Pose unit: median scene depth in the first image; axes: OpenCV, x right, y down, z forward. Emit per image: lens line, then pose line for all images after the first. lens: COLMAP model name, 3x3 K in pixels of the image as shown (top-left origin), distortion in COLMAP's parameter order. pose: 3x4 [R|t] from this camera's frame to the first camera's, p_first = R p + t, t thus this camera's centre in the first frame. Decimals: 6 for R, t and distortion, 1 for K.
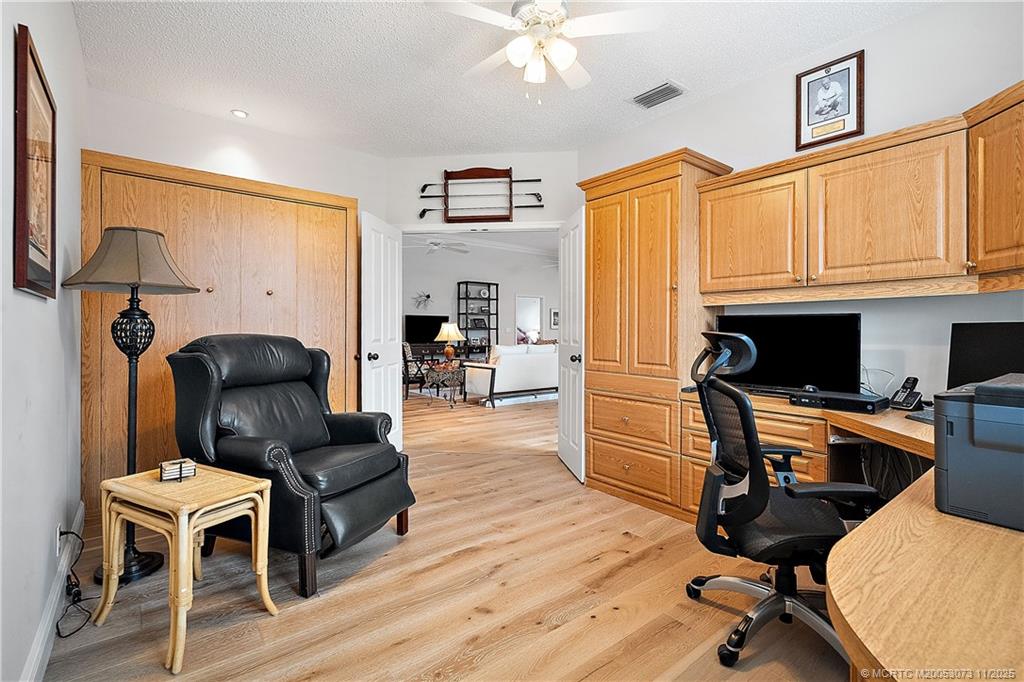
lens RADIAL K [[466.0, 0, 508.6], [0, 466.0, 336.9], [0, 0, 1]] dist [0.002911, 0.000864]
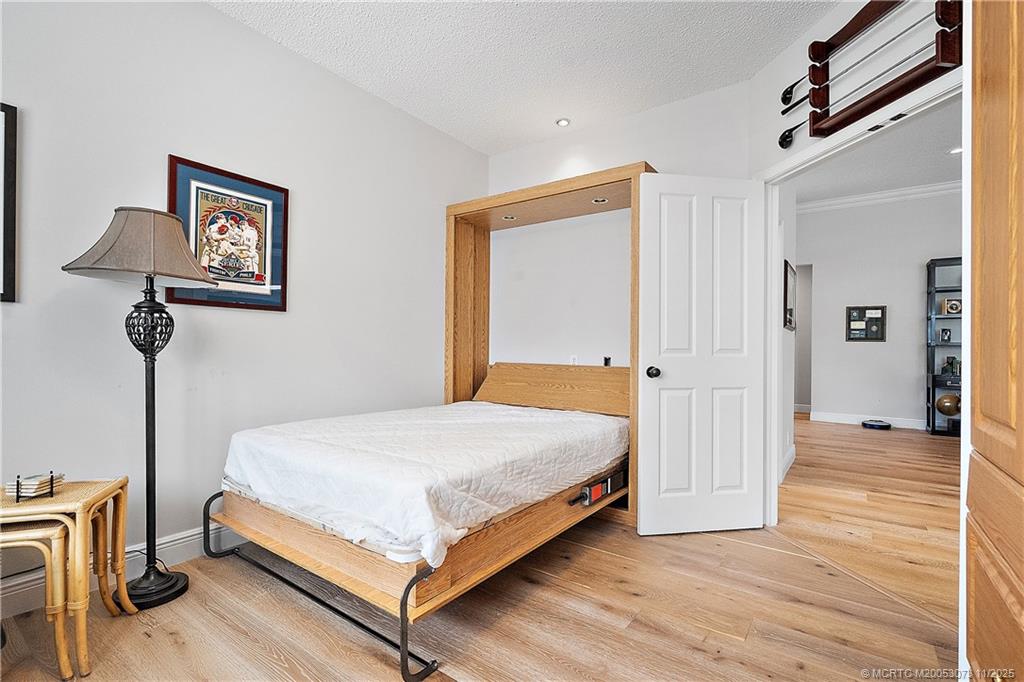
lens RADIAL K [[466.0, 0, 508.7], [0, 466.0, 344.3], [0, 0, 1]] dist [0.002911, 0.000864]
pose [[0.260663, -0.007290, -0.965402, 0.373970], [-0.011932, 0.999871, -0.010772, 0.009797], [0.965356, 0.014327, 0.260542, 0.635895]]
